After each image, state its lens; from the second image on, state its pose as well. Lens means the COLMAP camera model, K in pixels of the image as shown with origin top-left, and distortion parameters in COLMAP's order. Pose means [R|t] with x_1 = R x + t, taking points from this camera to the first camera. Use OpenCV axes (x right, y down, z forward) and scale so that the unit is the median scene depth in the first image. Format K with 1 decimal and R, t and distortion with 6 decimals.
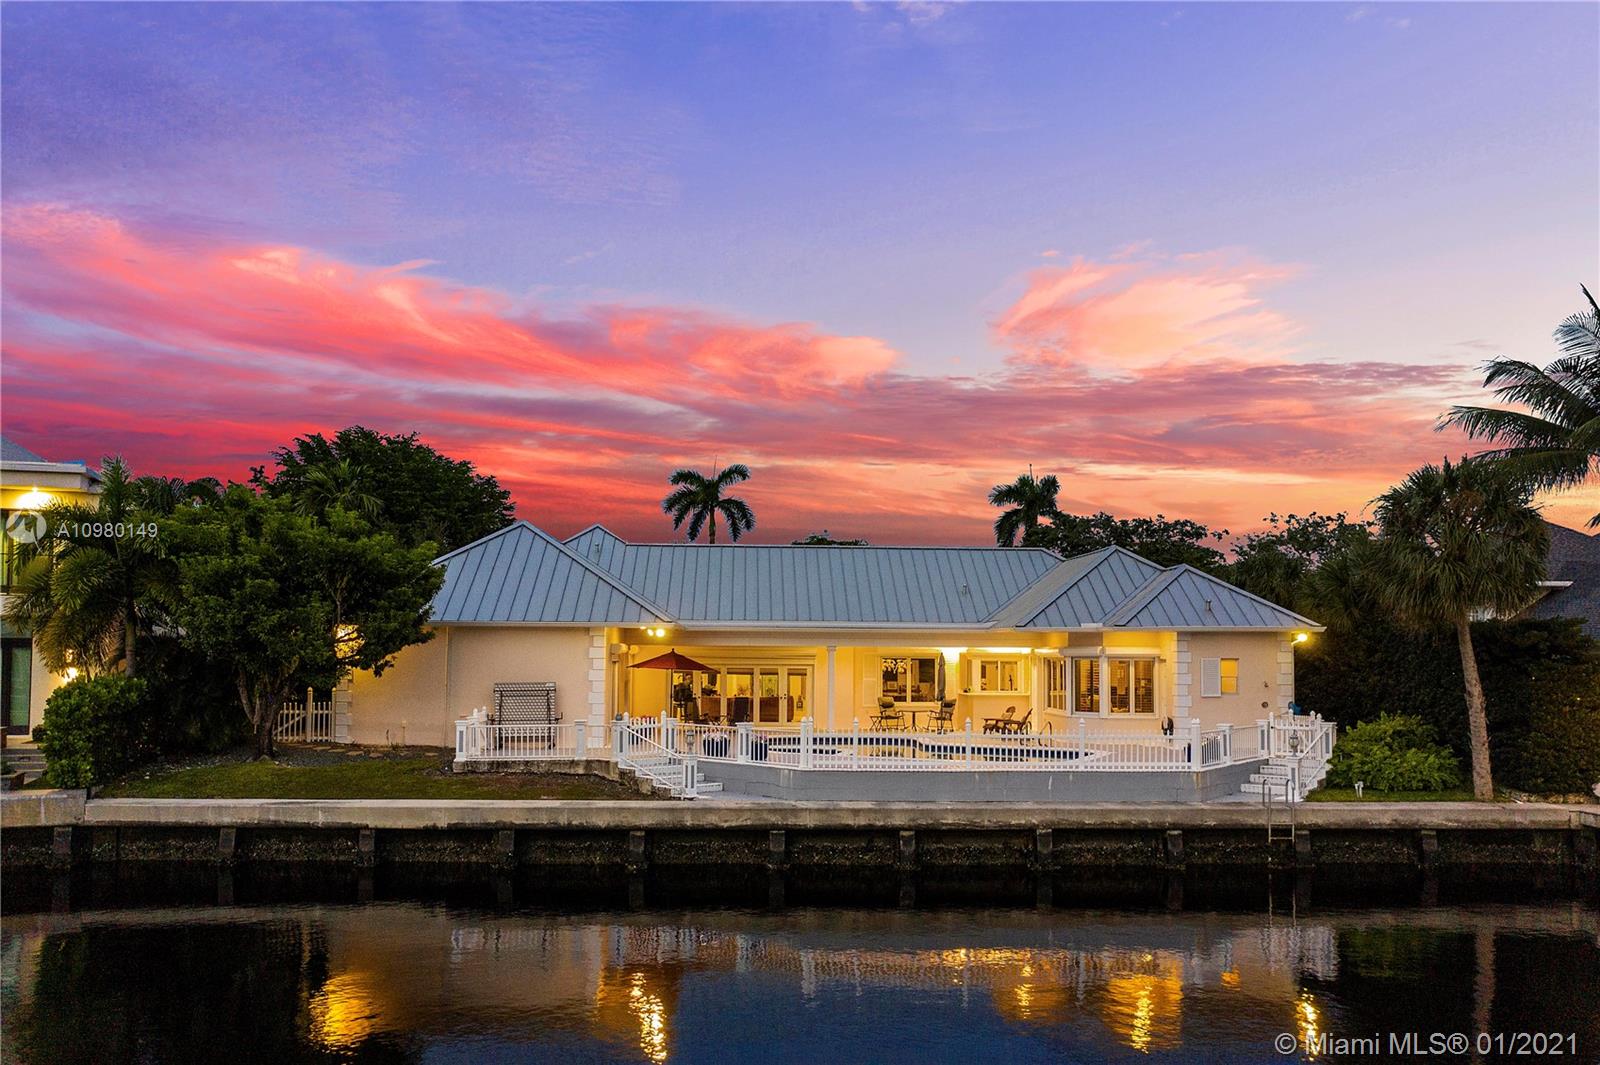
lens RADIAL K [[1302.0, 0, 801.1], [0, 1302.0, 624.0], [0, 0, 1]] dist [-0.003214, 0.001224]
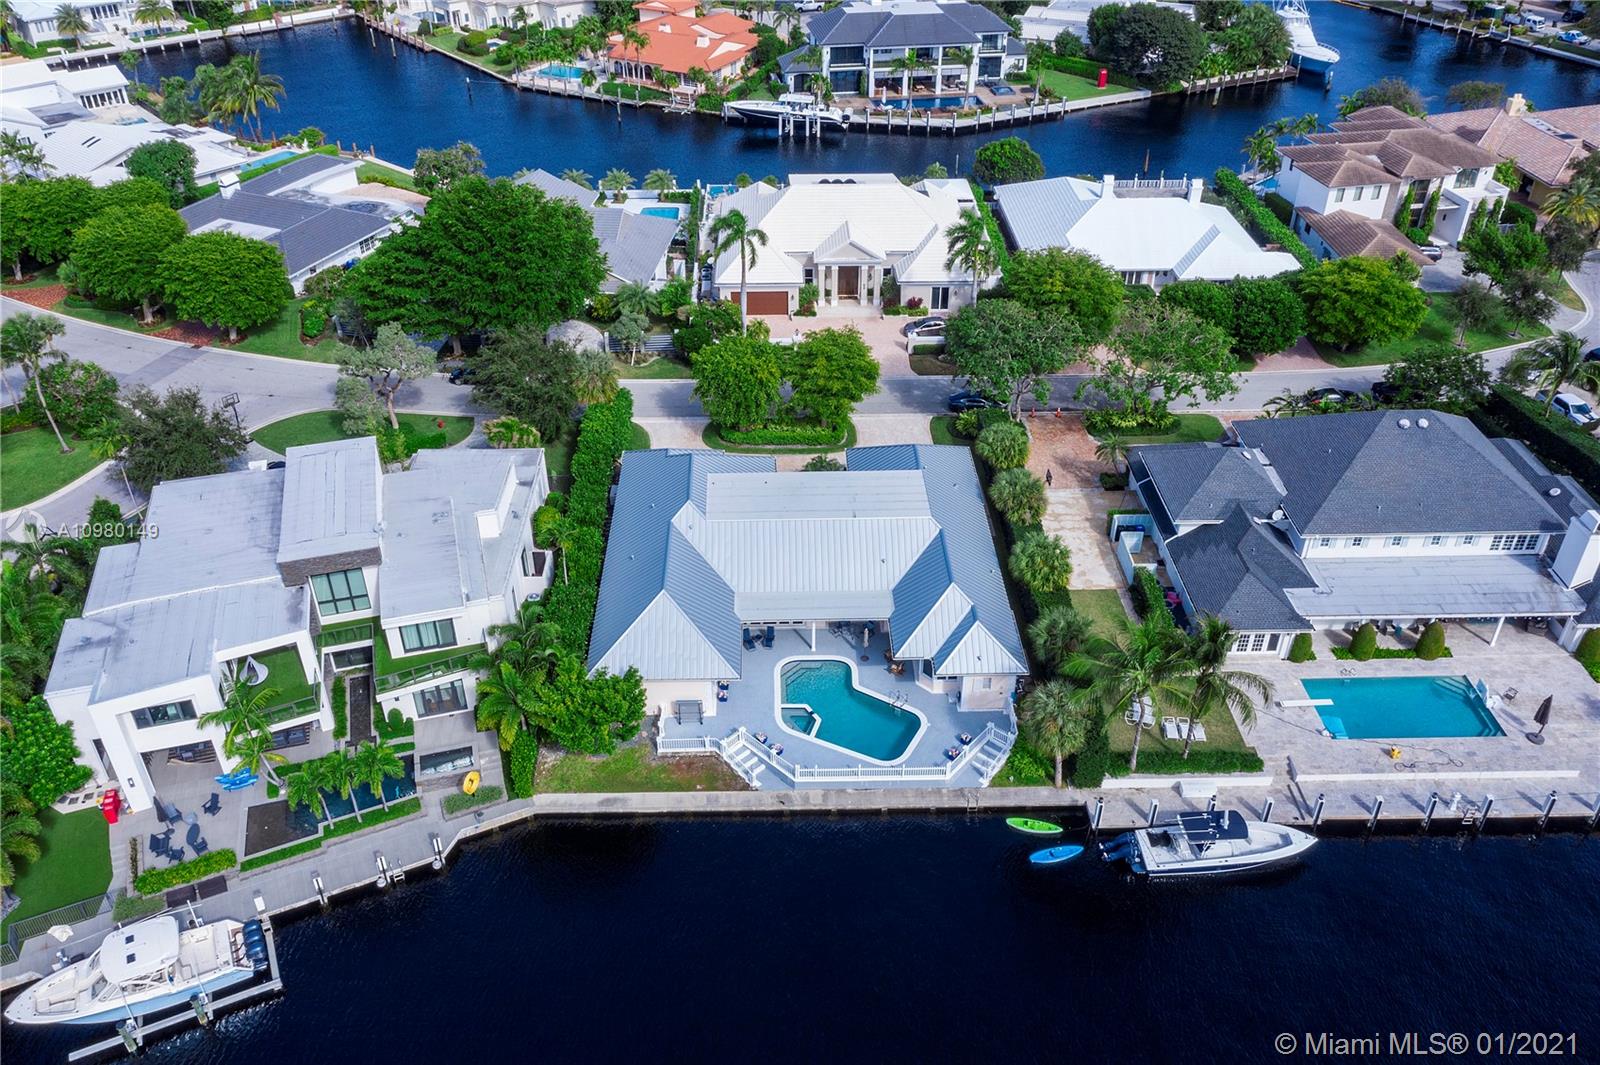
lens RADIAL K [[1304.1, 0, 800.0], [0, 1304.1, 532.5], [0, 0, 1]] dist [0.004682, 0.000697]
pose [[0.999809, 0.002523, -0.019384, 0.053053], [0.009298, 0.810883, 0.585135, -1.645533], [0.017194, -0.585203, 0.810704, -0.755364]]
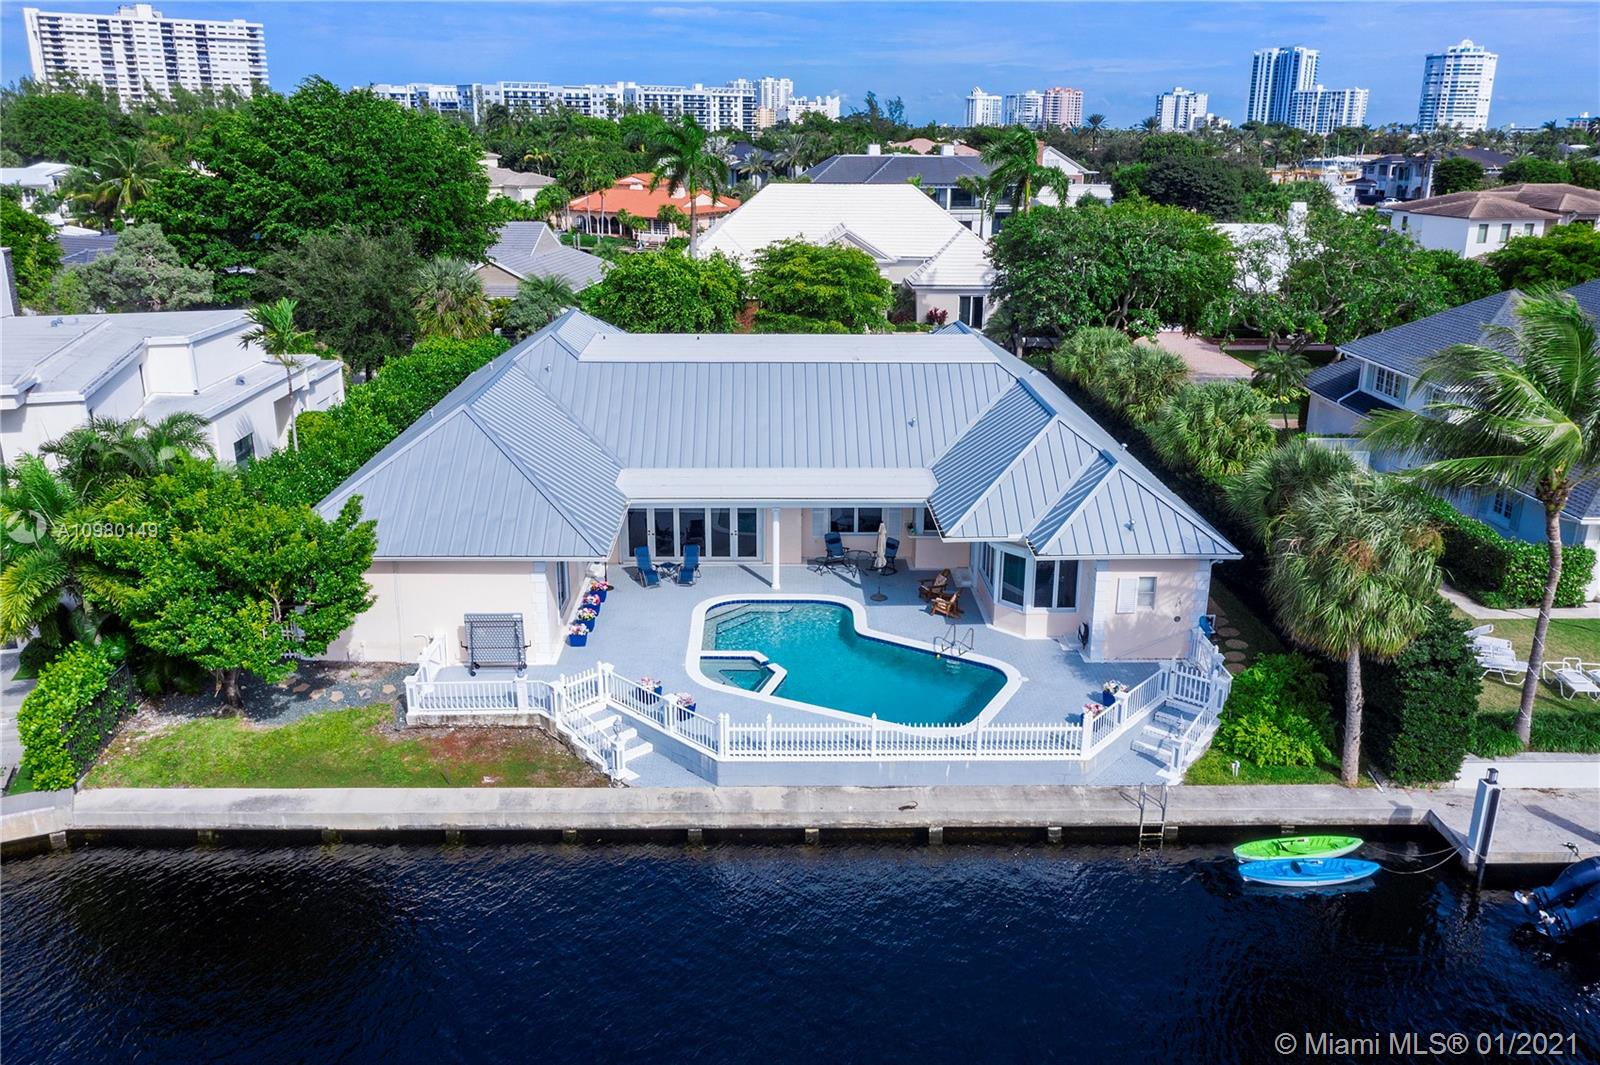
lens RADIAL K [[1290.9, 0, 800.0], [0, 1290.9, 532.5], [0, 0, 1]] dist [0.002843, -0.002760]
pose [[0.999826, 0.004252, -0.018177, 0.077645], [0.001975, 0.944152, 0.329505, -0.380152], [0.018563, -0.329484, 0.943979, 0.038361]]
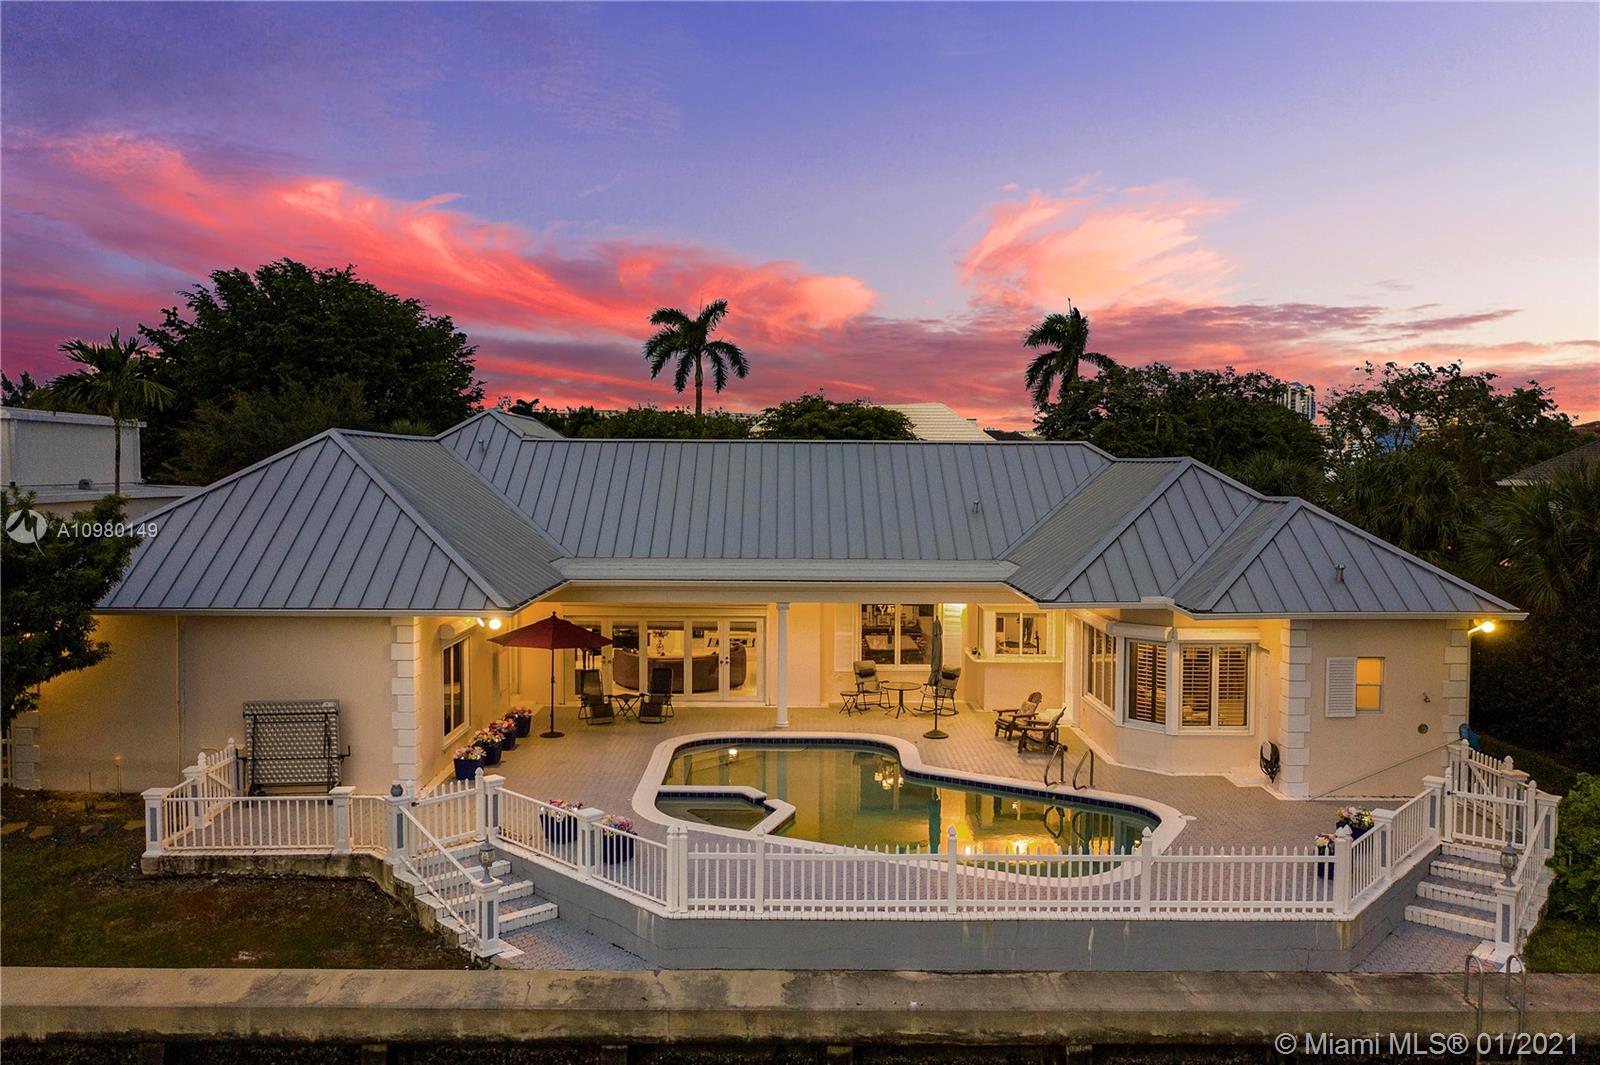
lens RADIAL K [[1279.4, 0, 800.0], [0, 1279.4, 532.5], [0, 0, 1]] dist [-0.001766, 0.003078]
pose [[0.999405, -0.000765, -0.034495, 0.072045], [0.003521, 0.996795, 0.079918, -0.097178], [0.034323, -0.079992, 0.996204, 0.390724]]
